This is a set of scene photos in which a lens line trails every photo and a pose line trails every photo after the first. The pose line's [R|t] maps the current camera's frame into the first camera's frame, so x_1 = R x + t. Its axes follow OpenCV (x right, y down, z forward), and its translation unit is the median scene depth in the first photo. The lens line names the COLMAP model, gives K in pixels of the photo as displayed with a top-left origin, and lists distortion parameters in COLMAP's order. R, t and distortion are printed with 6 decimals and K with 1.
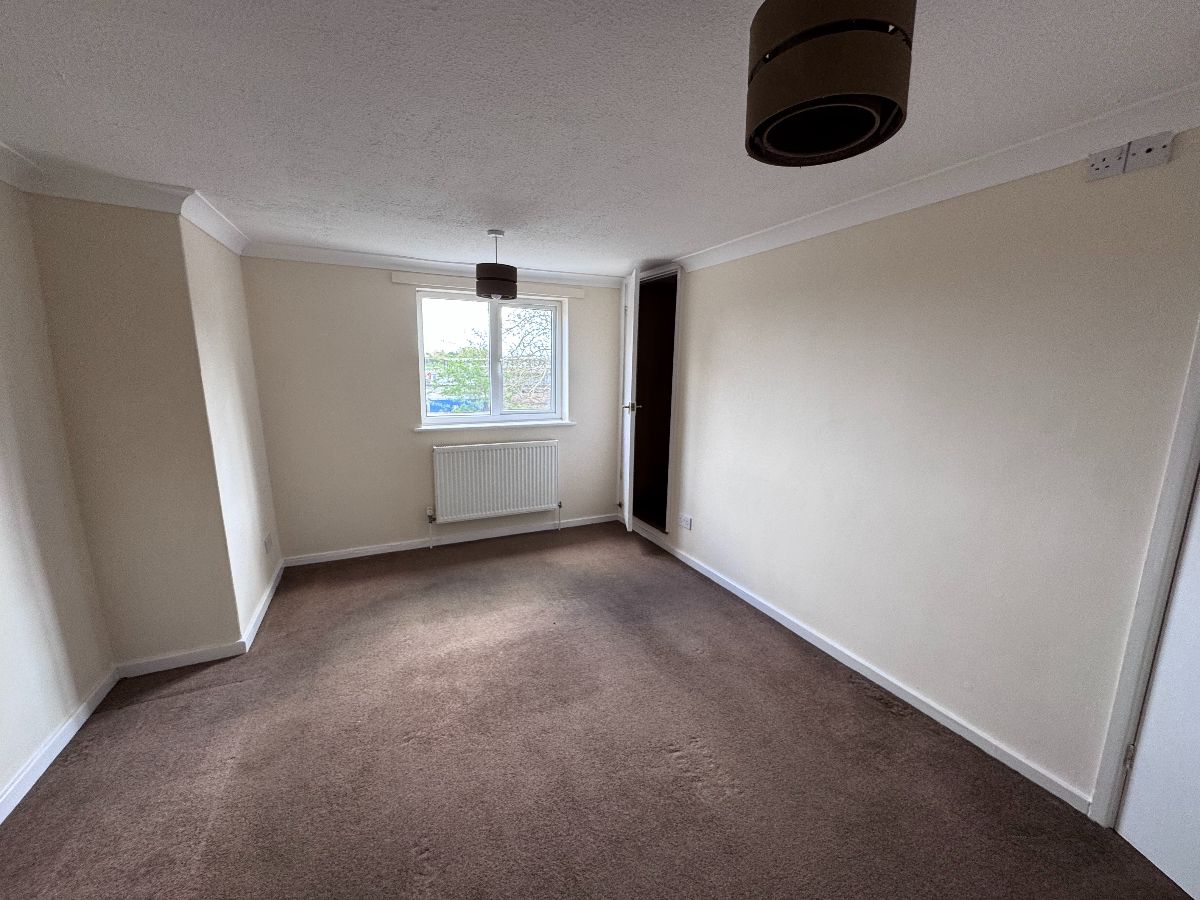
lens RADIAL K [[479.9, 0, 603.6], [0, 479.9, 450.2], [0, 0, 1]] dist [0.002456, 0.000030]
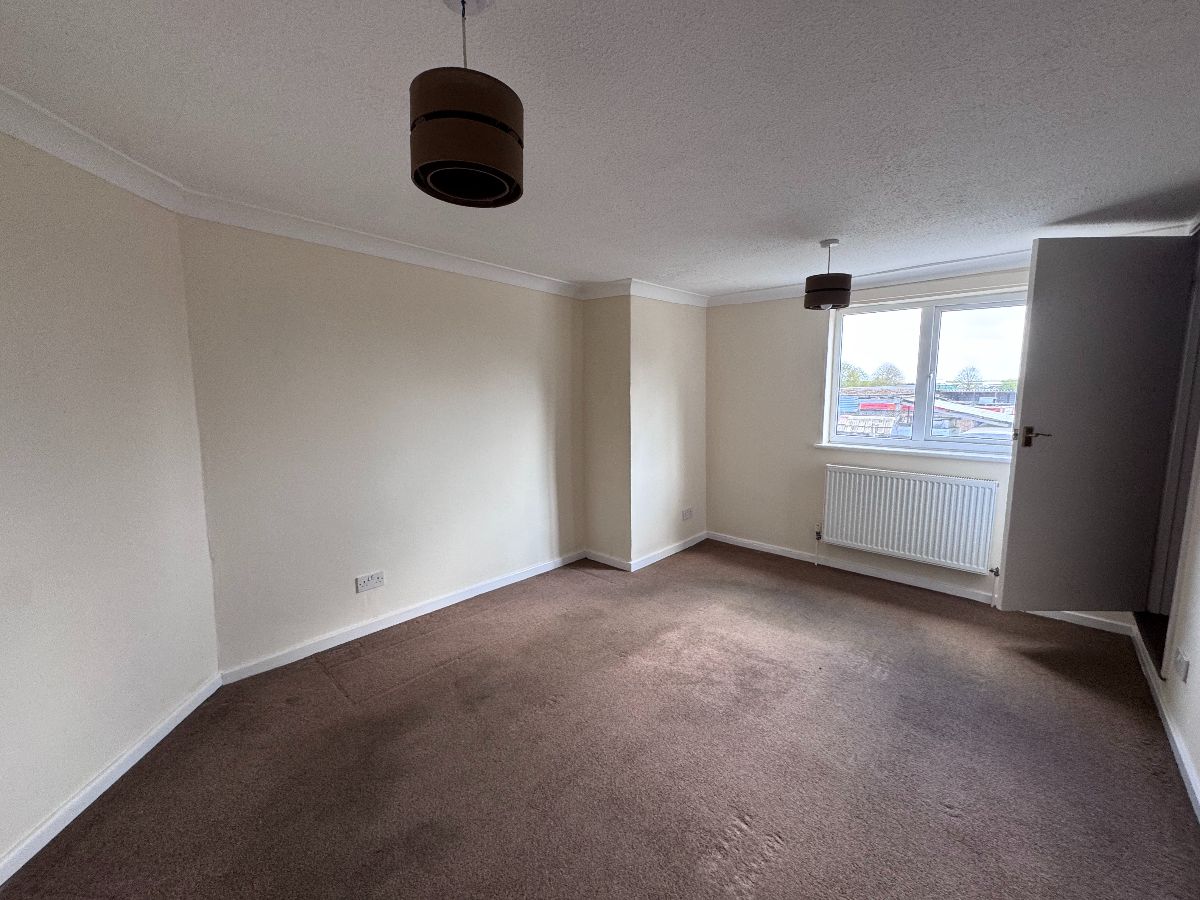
lens RADIAL K [[479.9, 0, 598.9], [0, 479.9, 446.1], [0, 0, 1]] dist [0.002456, 0.000030]
pose [[0.379106, 0.095359, -0.920427, 0.440187], [-0.154880, 0.987184, 0.038483, -0.009917], [0.912300, 0.127967, 0.389017, 0.203967]]
